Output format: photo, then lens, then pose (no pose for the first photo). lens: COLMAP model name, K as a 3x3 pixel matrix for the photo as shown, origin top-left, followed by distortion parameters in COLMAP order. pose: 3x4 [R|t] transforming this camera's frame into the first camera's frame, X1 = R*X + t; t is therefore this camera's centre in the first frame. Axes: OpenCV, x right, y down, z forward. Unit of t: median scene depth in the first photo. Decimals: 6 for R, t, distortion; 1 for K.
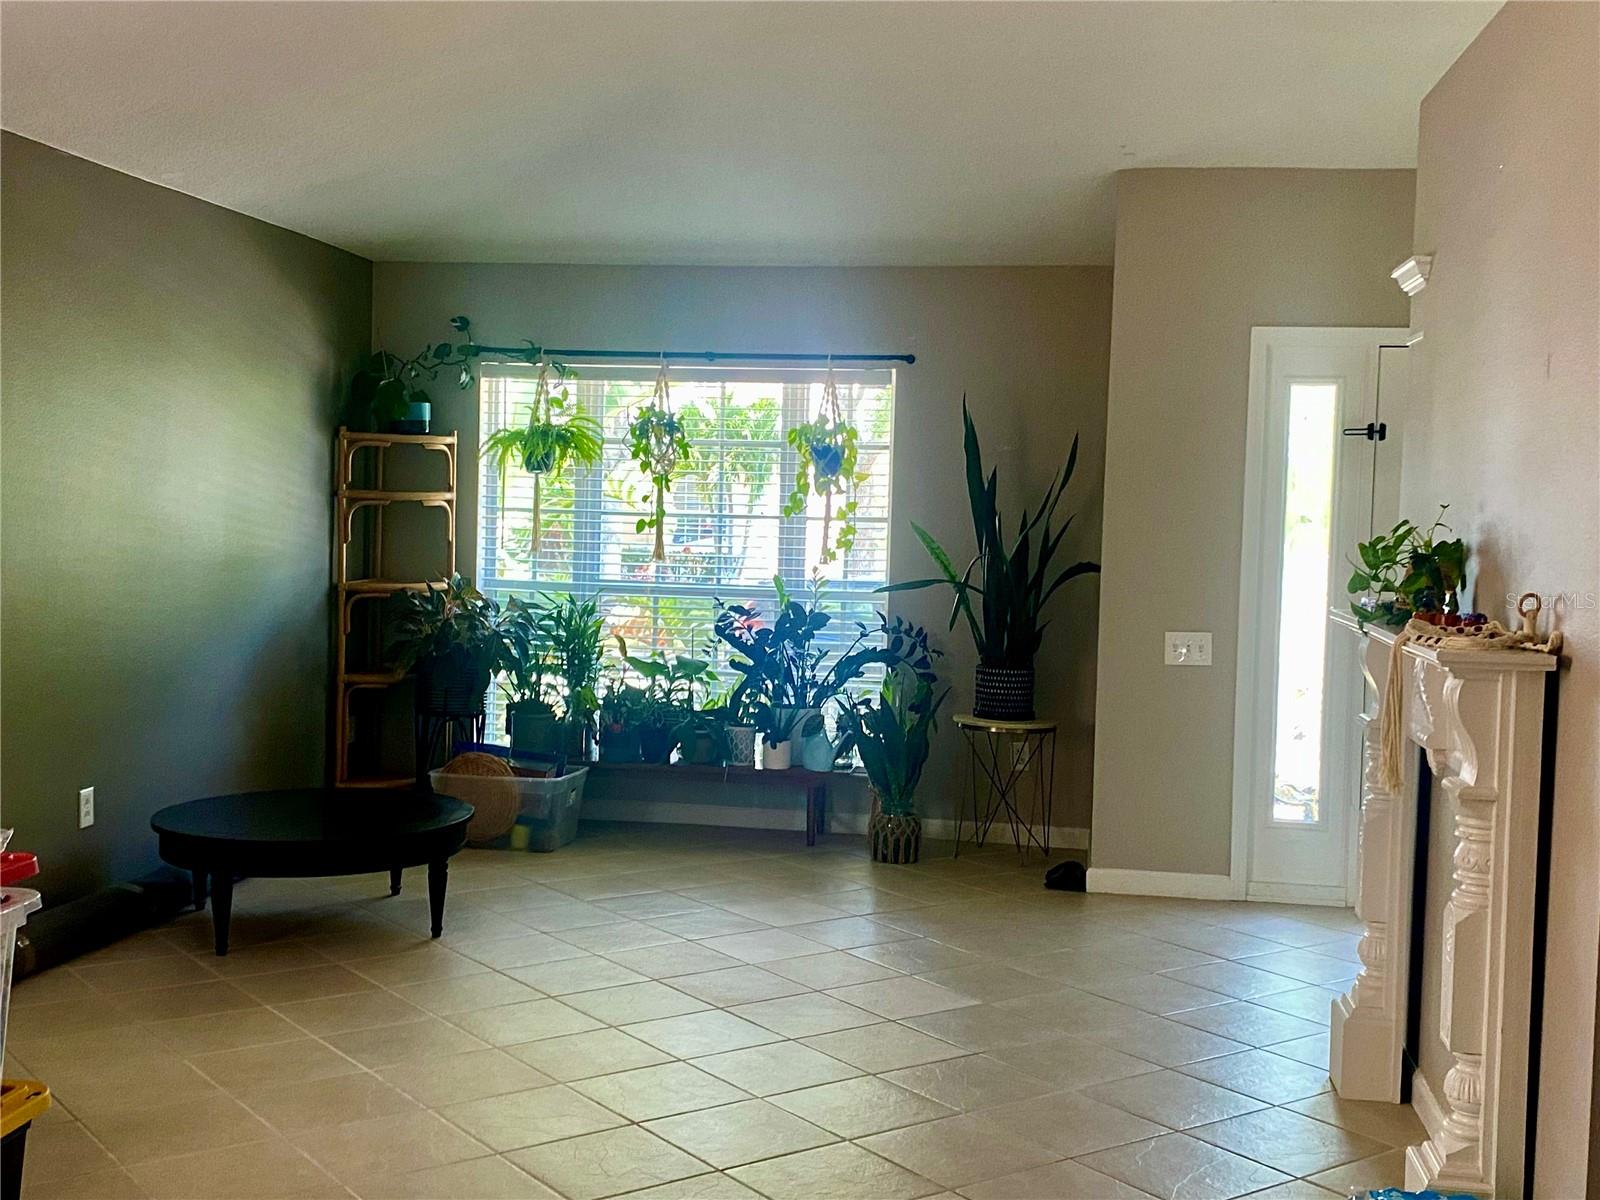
lens RADIAL K [[1786.6, 0, 796.2], [0, 1786.6, 599.9], [0, 0, 1]] dist [0.026505, 0.000000]
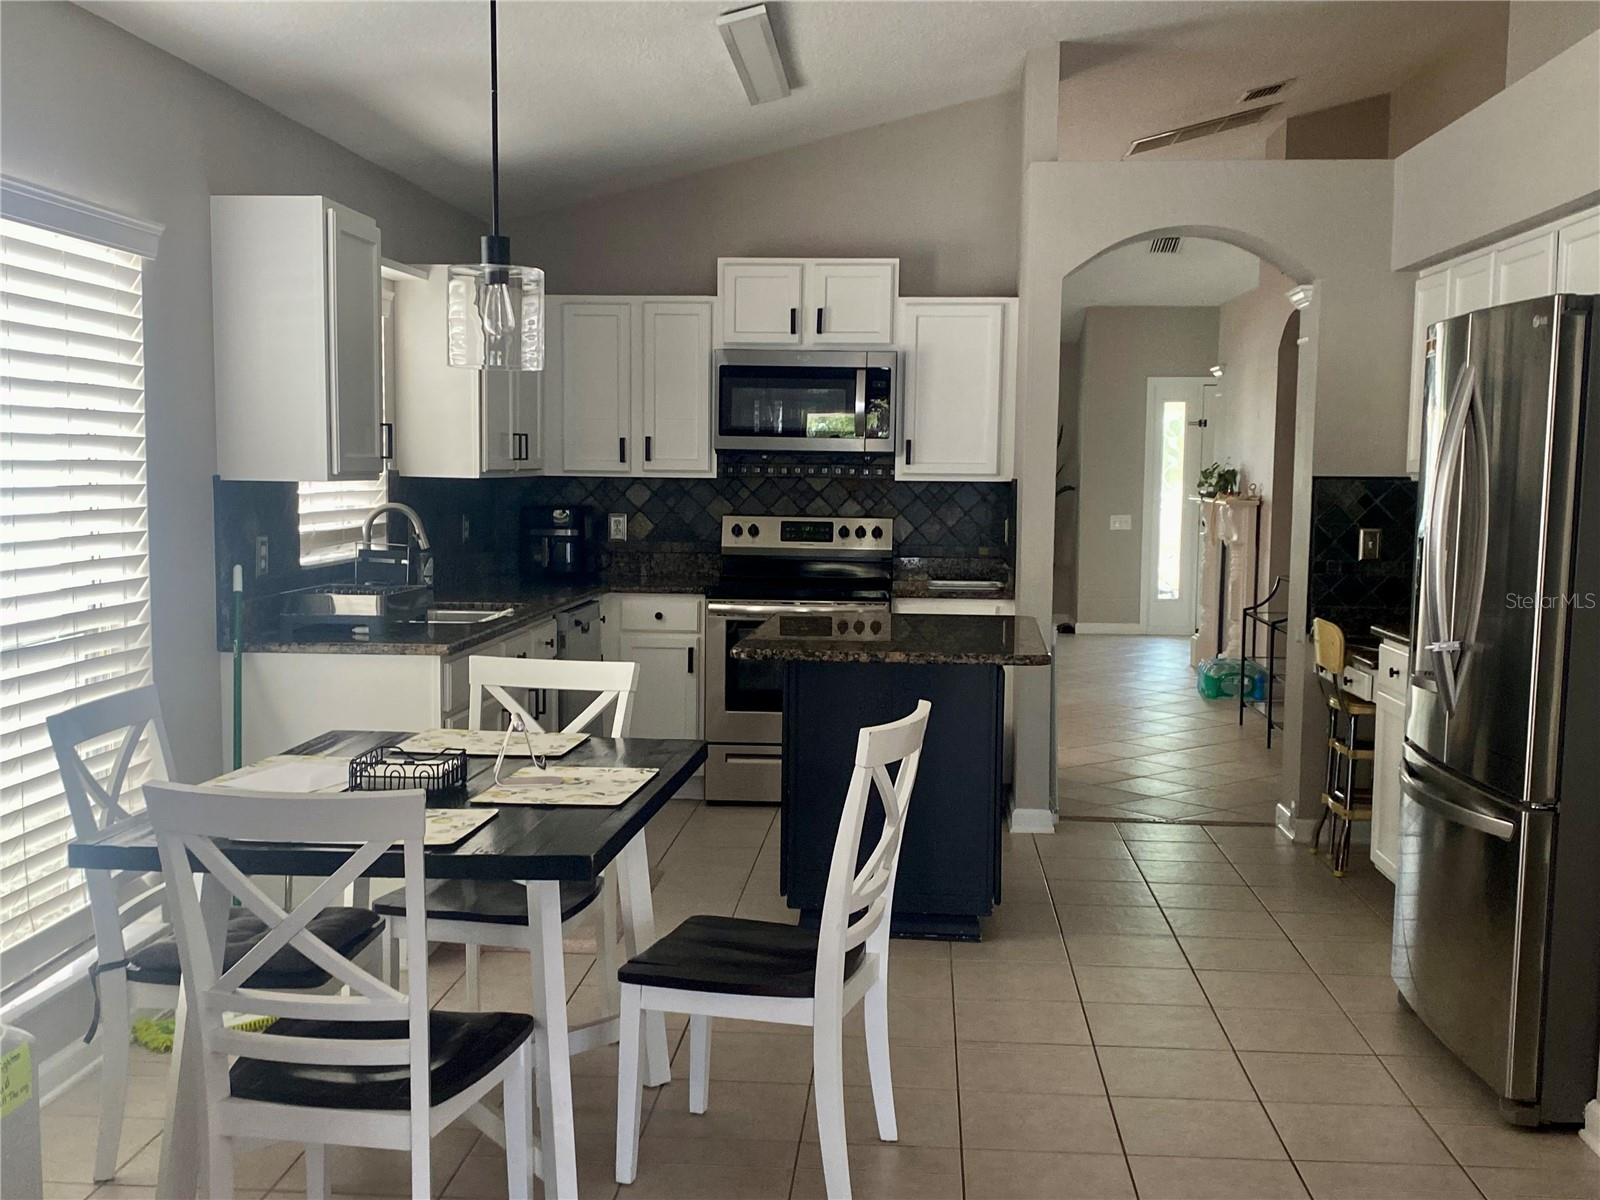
lens RADIAL K [[1765.7, 0, 784.6], [0, 1765.7, 611.0], [0, 0, 1]] dist [0.197164, 0.000000]
pose [[0.995609, -0.023239, 0.090679, -0.636958], [0.020135, 0.999185, 0.034995, 0.081964], [-0.091418, -0.033016, 0.995265, -1.864473]]
